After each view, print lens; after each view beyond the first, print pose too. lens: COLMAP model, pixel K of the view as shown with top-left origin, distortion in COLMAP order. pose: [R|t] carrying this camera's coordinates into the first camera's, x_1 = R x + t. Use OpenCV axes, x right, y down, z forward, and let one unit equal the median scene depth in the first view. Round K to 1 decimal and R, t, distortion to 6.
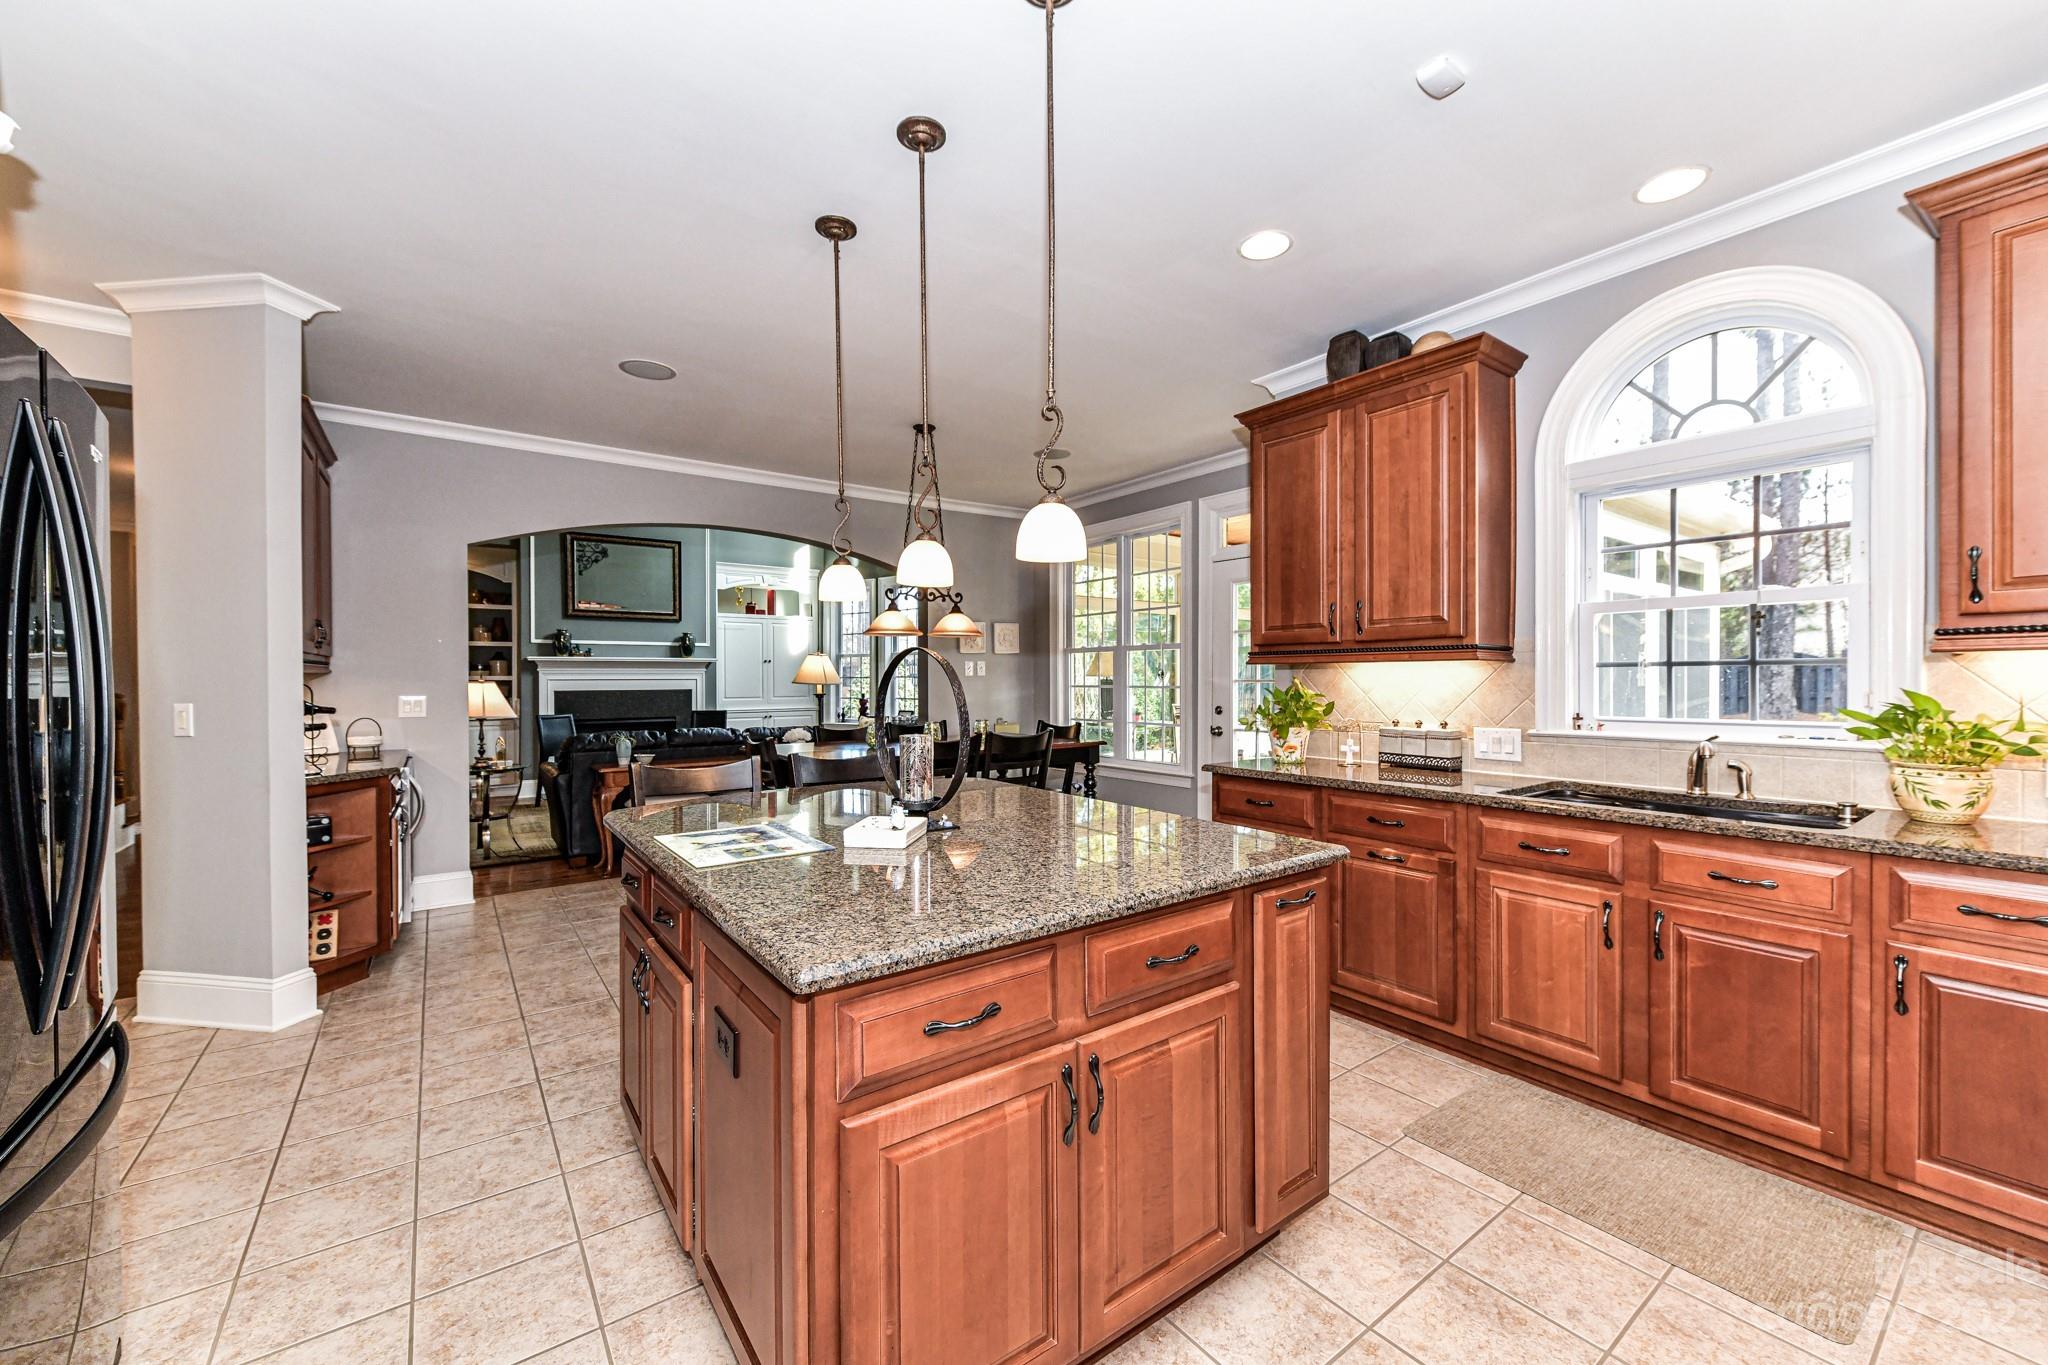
lens RADIAL K [[807.9, 0, 1019.9], [0, 807.9, 681.1], [0, 0, 1]] dist [0.004573, -0.003235]
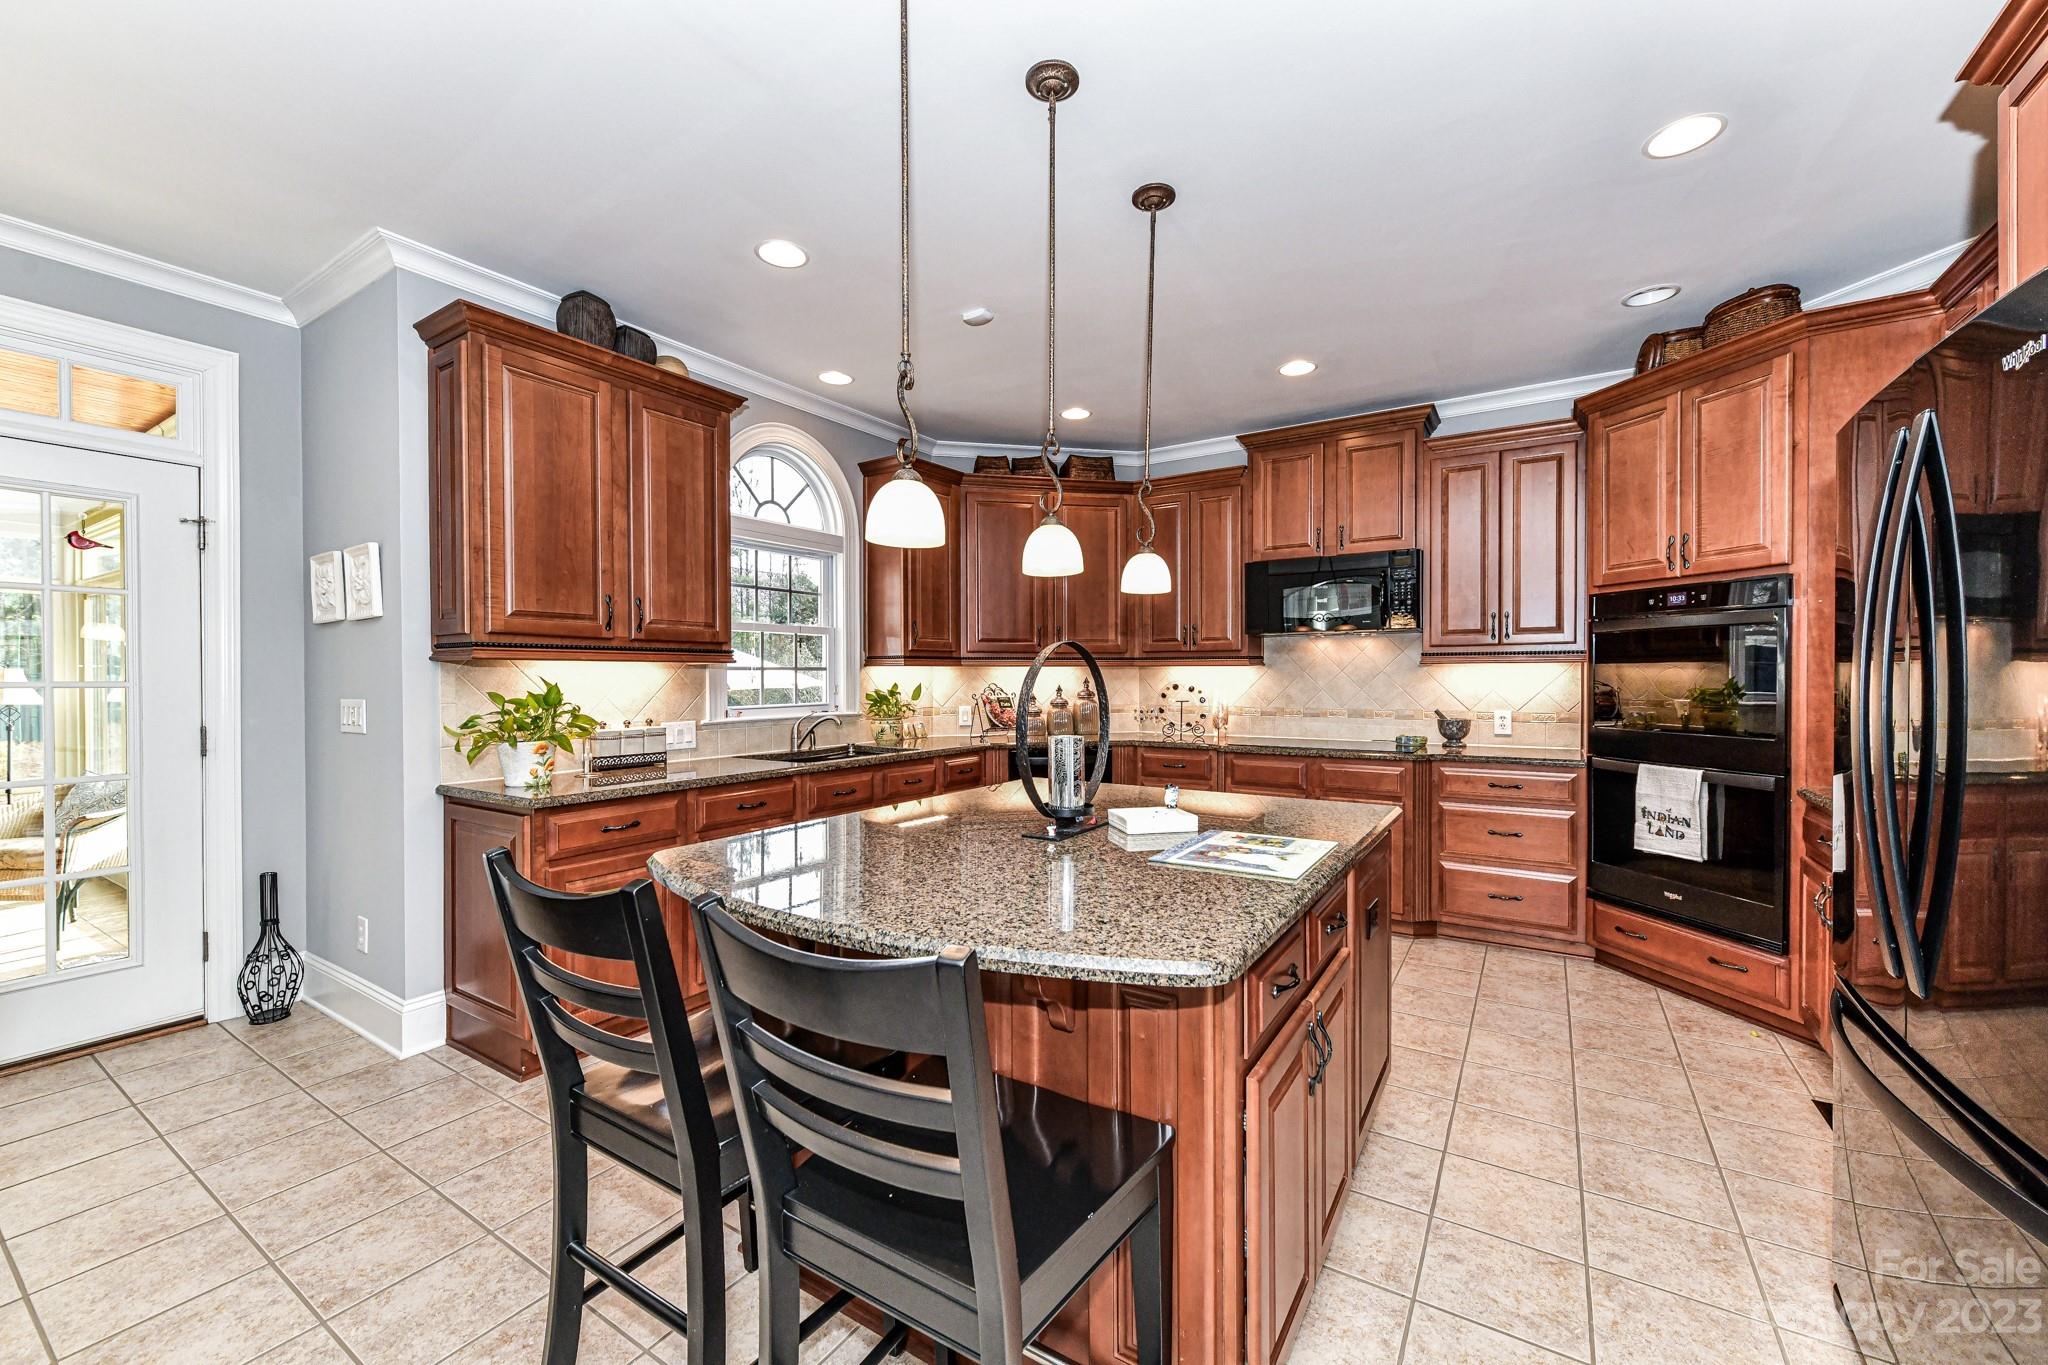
lens RADIAL K [[807.9, 0, 1038.5], [0, 807.9, 691.0], [0, 0, 1]] dist [0.004573, -0.003235]
pose [[-0.362946, -0.011661, 0.931737, -0.627232], [0.005622, 0.999876, 0.014704, -0.000044], [-0.931793, 0.010575, -0.362836, 0.877203]]
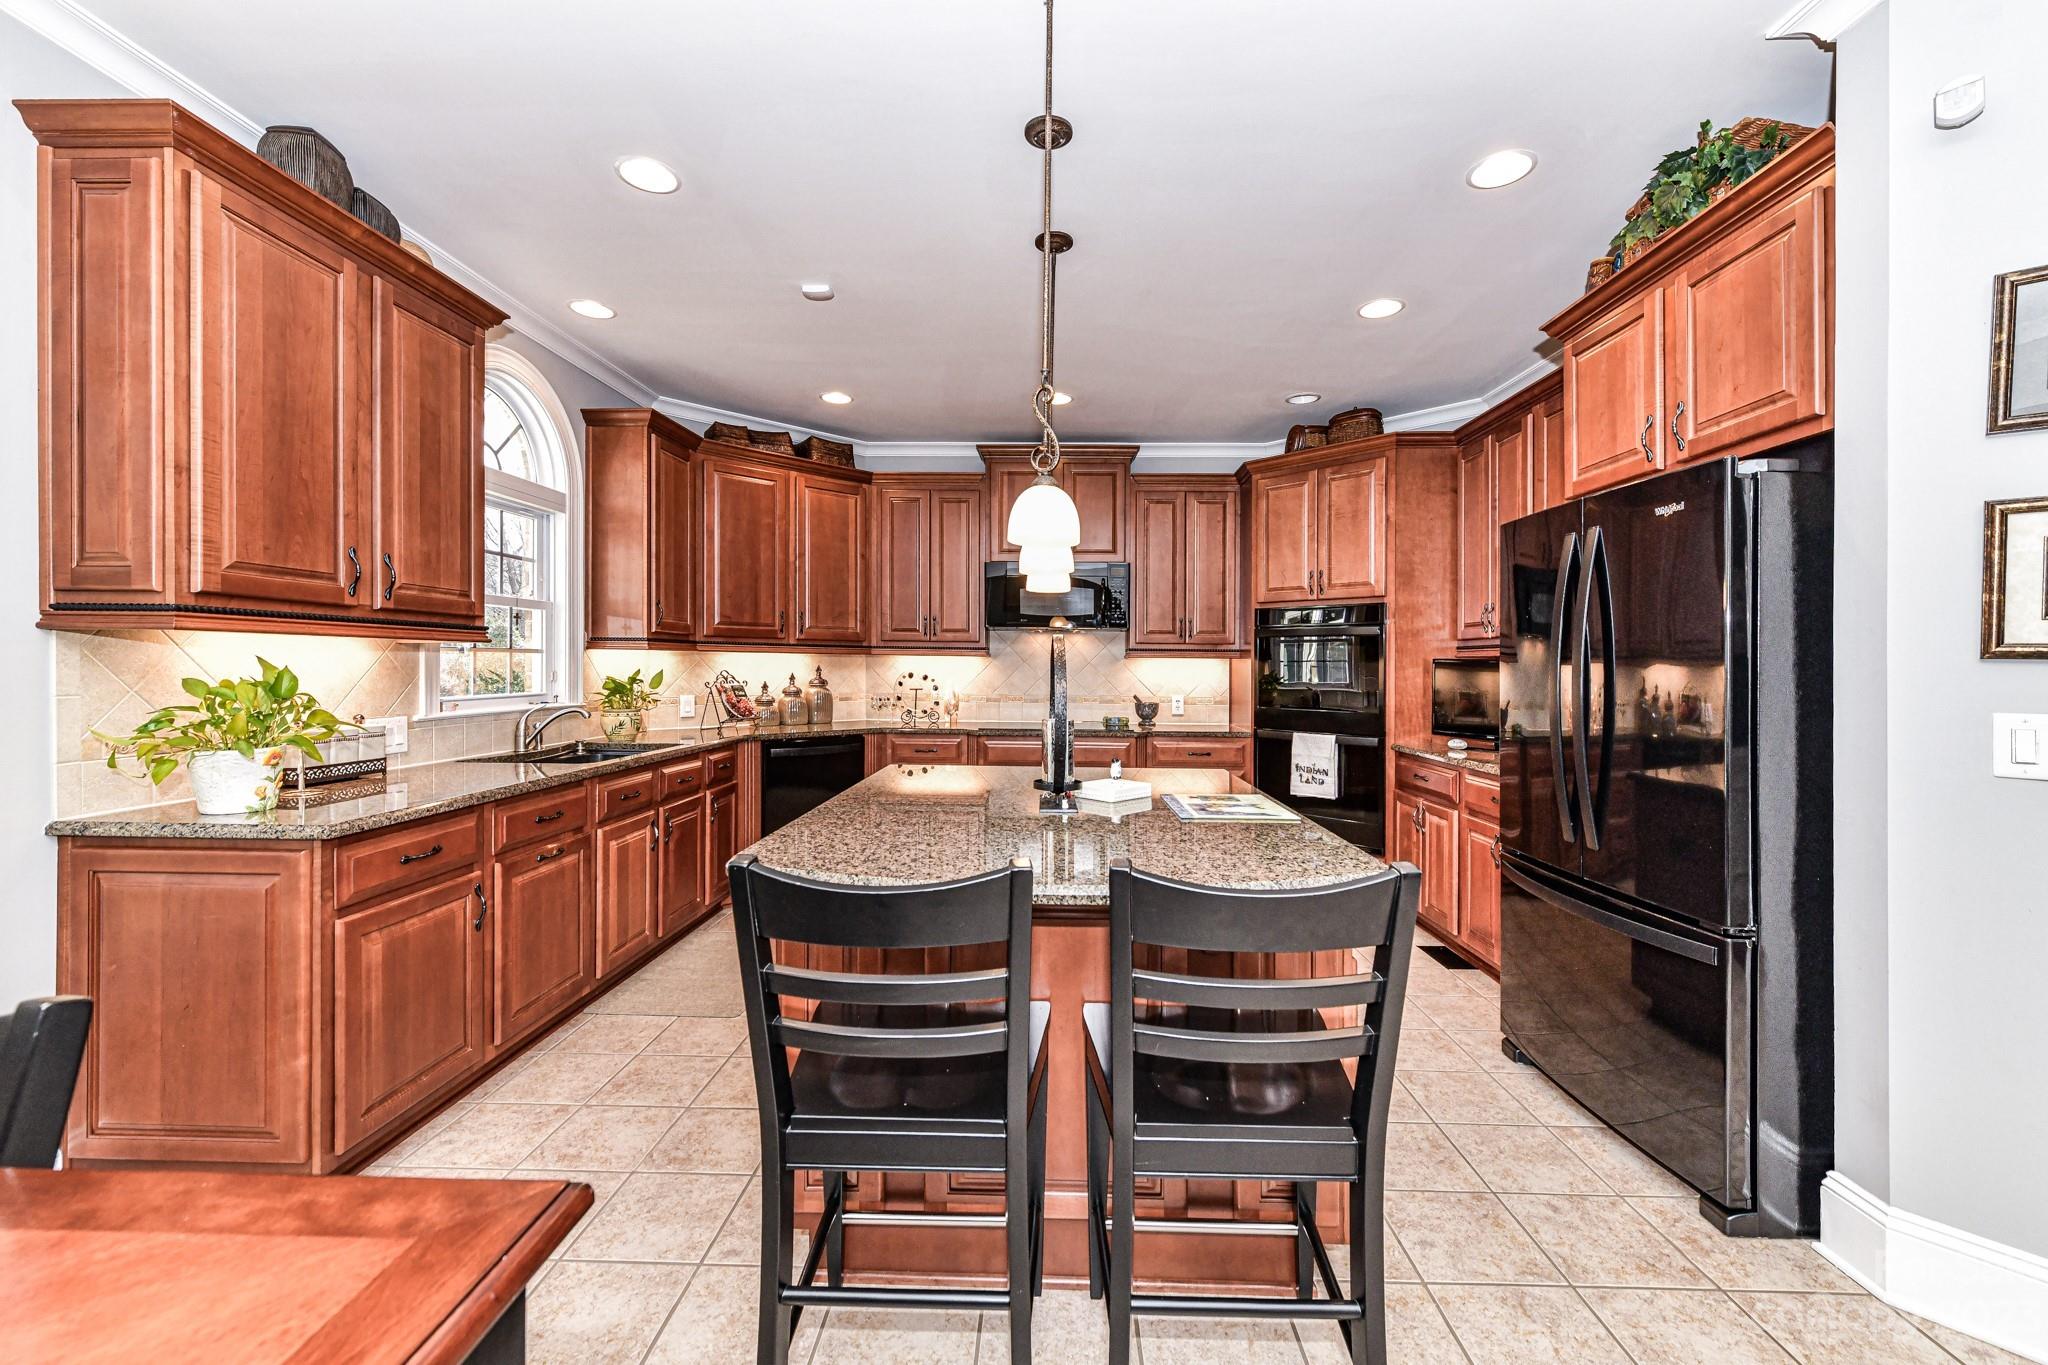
lens RADIAL K [[807.9, 0, 1040.4], [0, 807.9, 677.0], [0, 0, 1]] dist [0.004573, -0.003235]
pose [[-0.792521, -0.012465, 0.609717, -0.472082], [-0.006093, 0.999903, 0.012522, -0.001634], [-0.609814, 0.006209, -0.792521, 1.179221]]
